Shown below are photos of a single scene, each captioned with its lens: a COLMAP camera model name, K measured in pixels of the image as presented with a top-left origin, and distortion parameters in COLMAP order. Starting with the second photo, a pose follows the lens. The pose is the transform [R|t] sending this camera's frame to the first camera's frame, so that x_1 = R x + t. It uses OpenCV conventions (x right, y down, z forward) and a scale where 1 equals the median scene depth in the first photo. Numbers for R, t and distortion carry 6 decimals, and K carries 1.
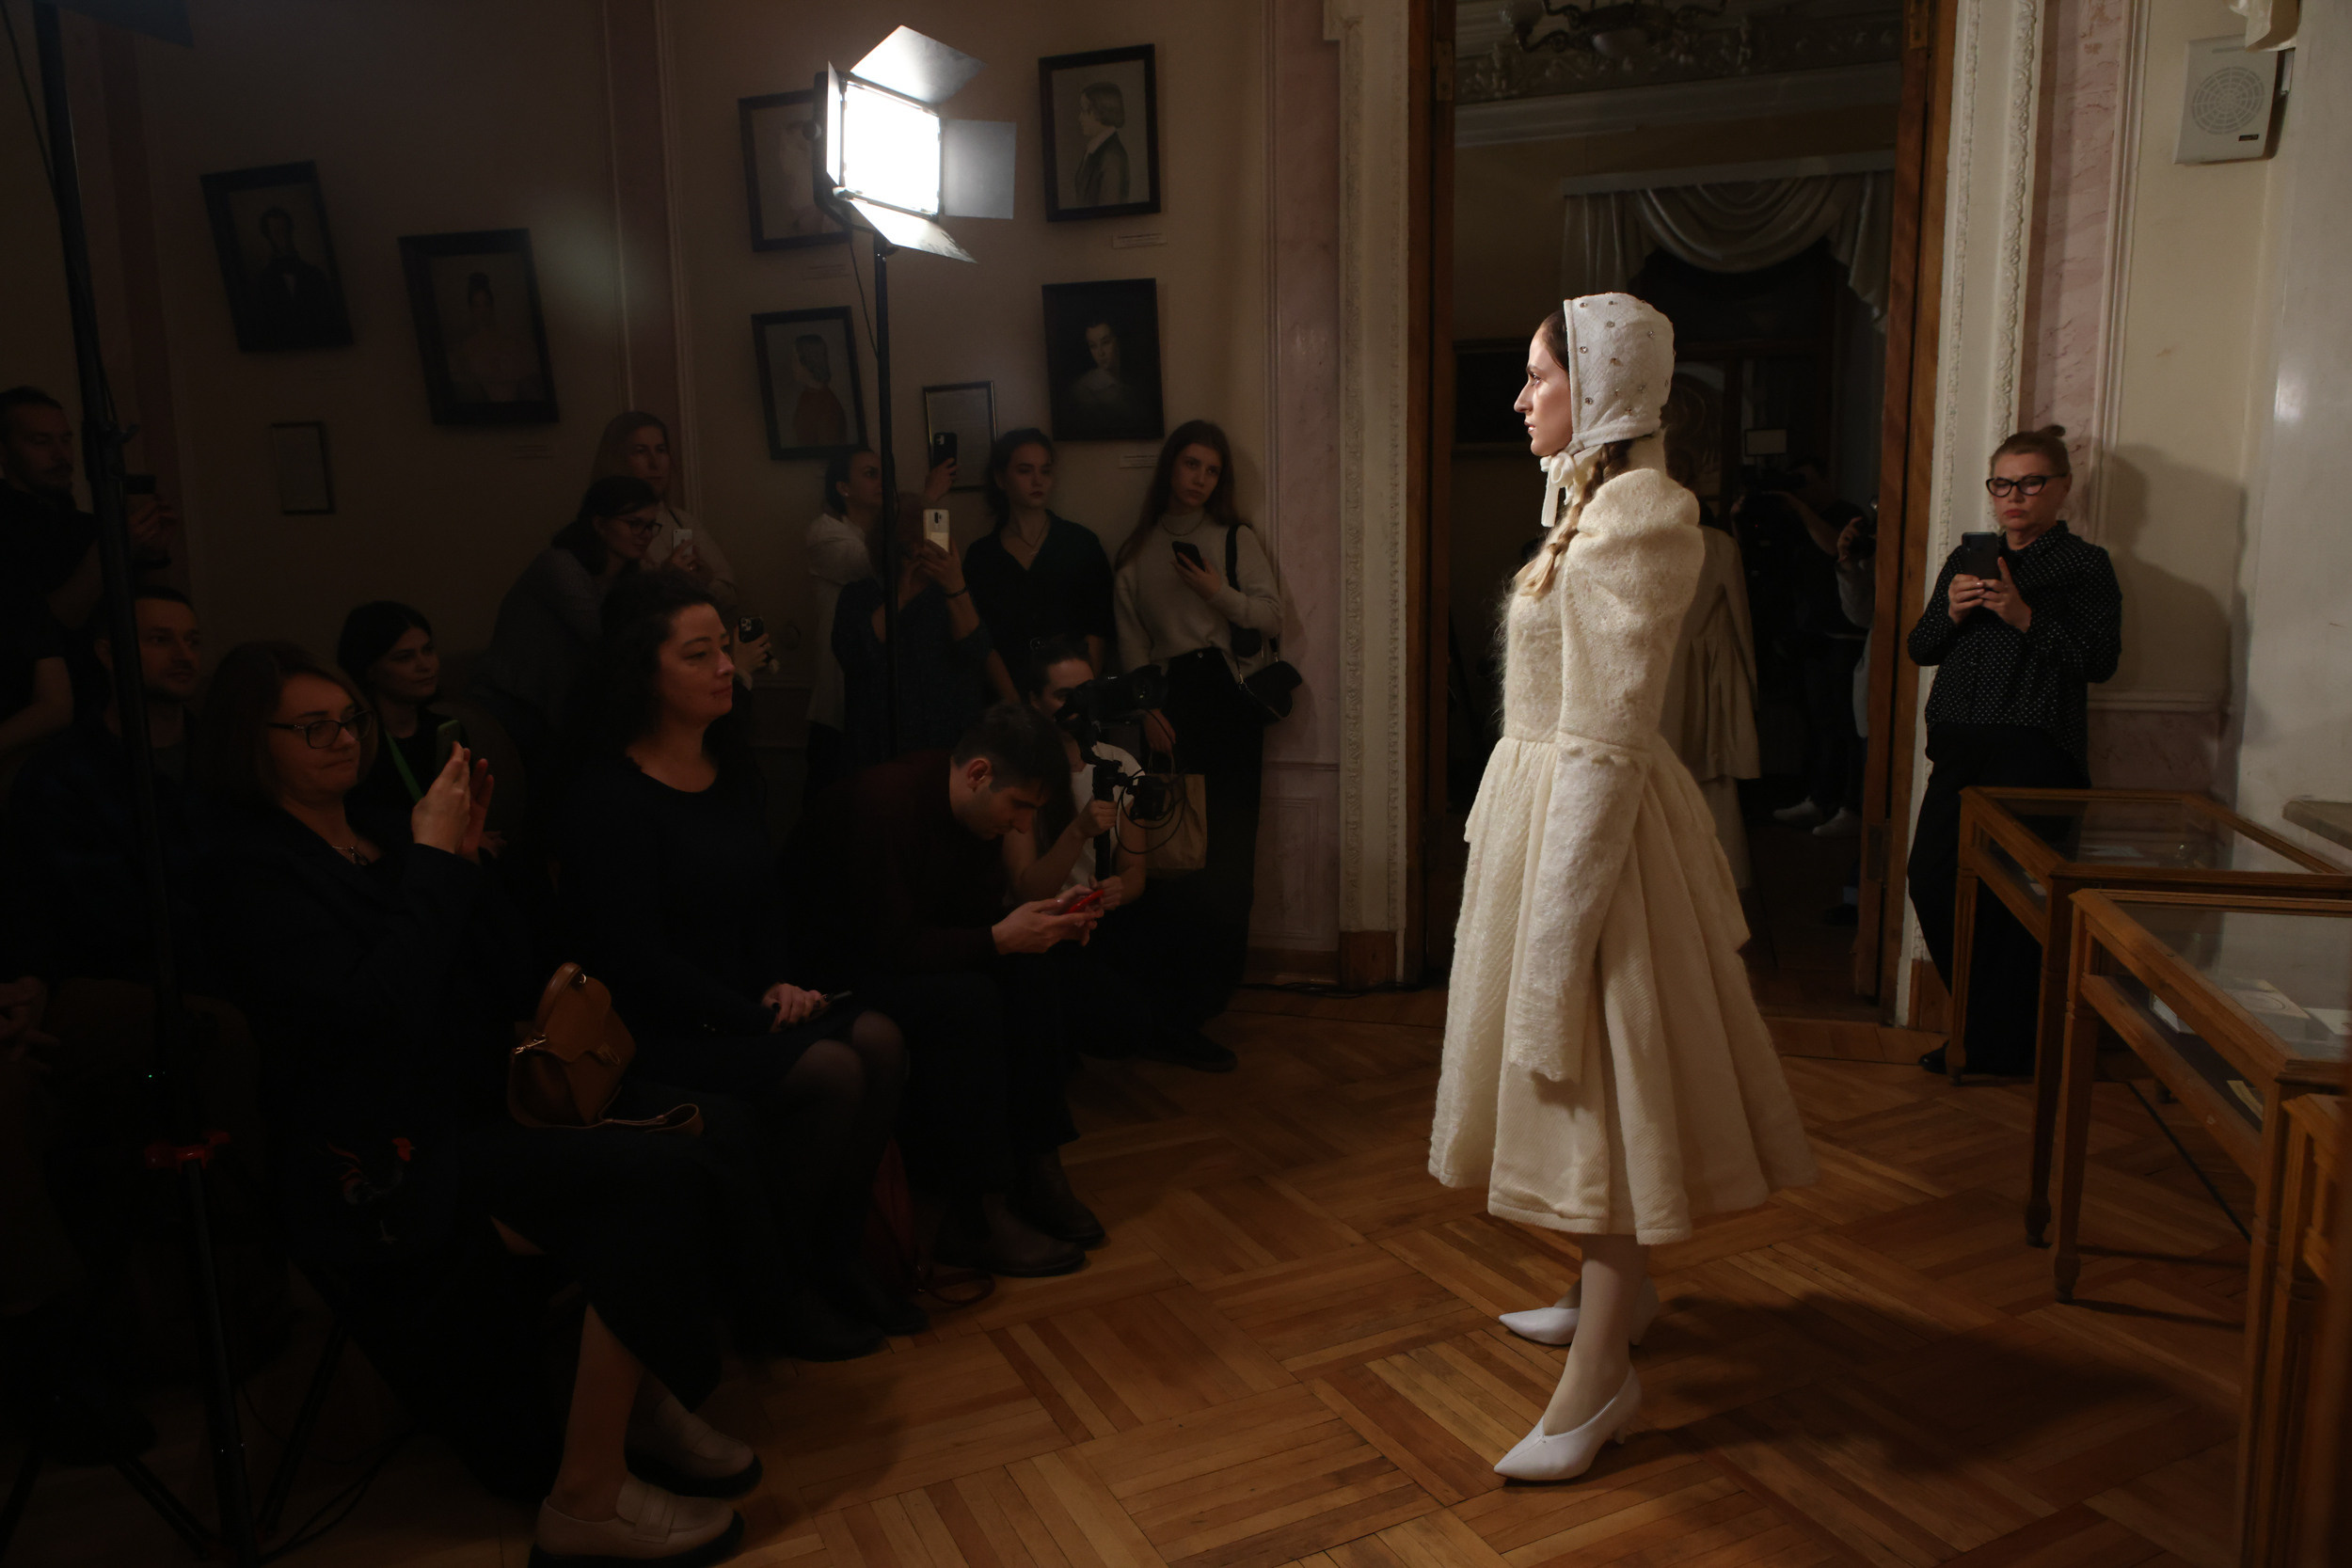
lens RADIAL K [[1601.6, 0, 1144.4], [0, 1601.6, 760.0], [0, 0, 1]] dist [0.003730, -0.001066]
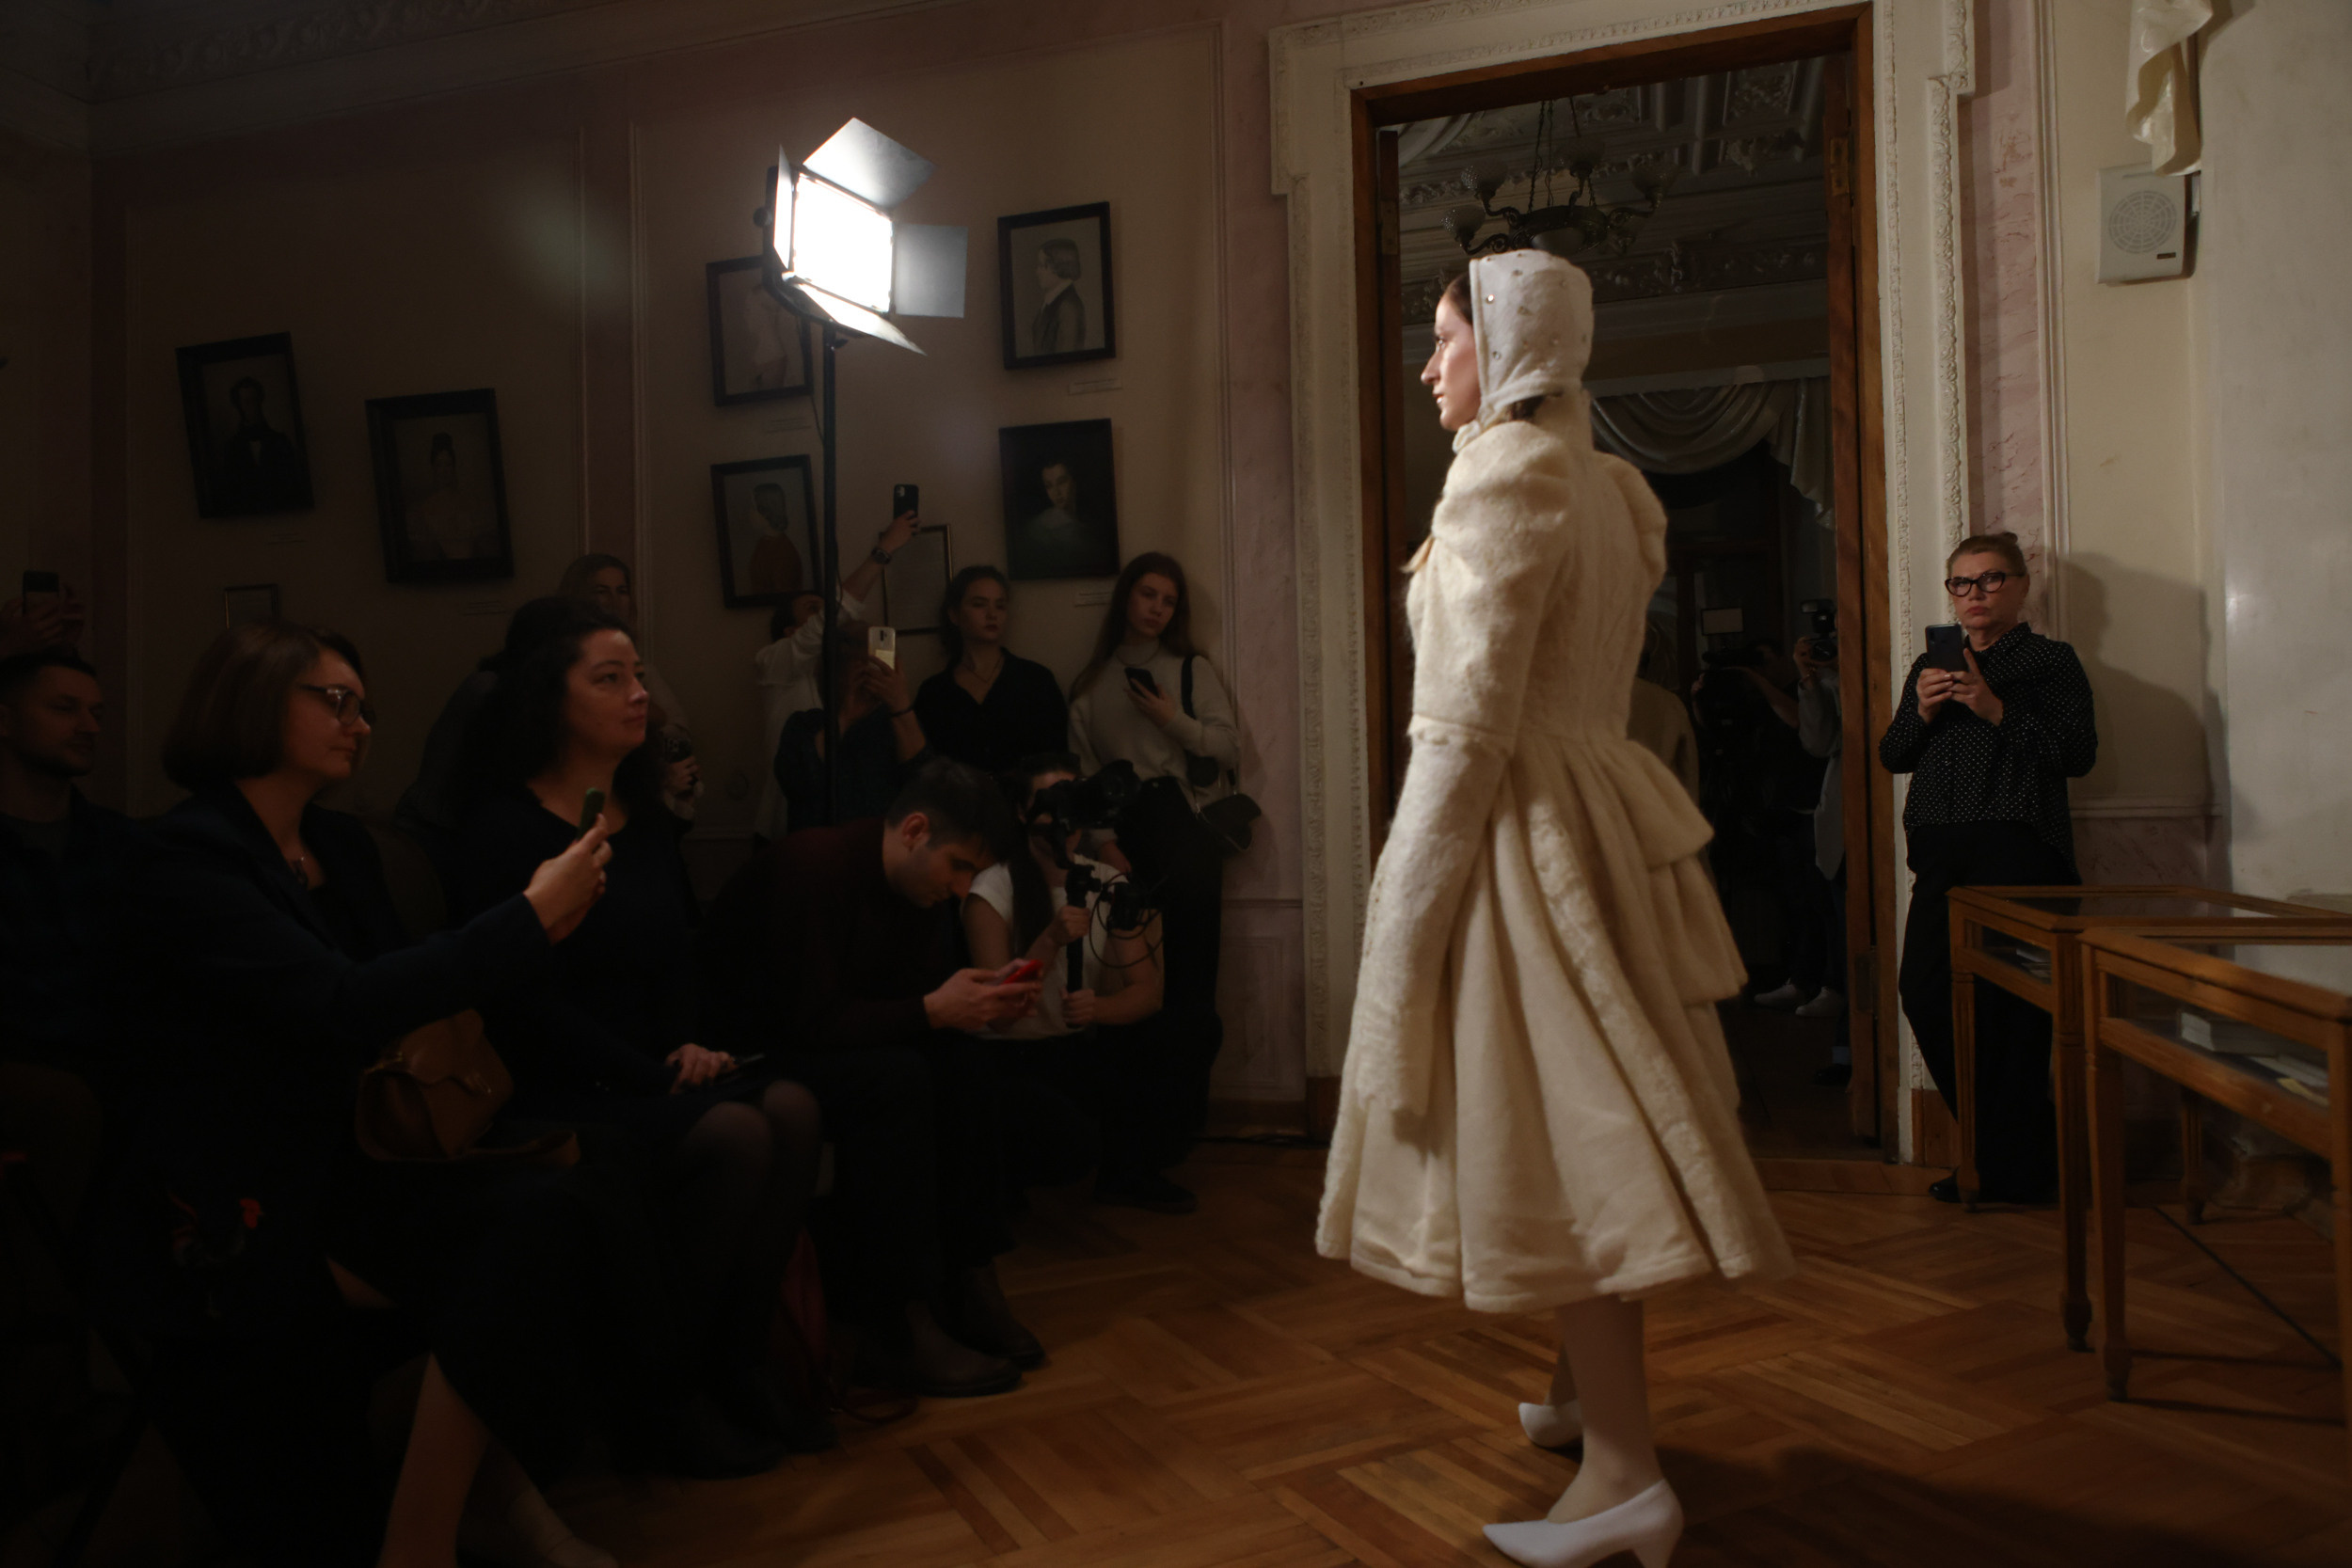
lens RADIAL K [[1601.6, 0, 1140.7], [0, 1601.6, 732.0], [0, 0, 1]] dist [0.003730, -0.001066]
pose [[0.999884, -0.000573, 0.015223, 0.012312], [0.003262, 0.984164, -0.177228, 0.088270], [-0.014880, 0.177257, 0.984052, 0.046153]]
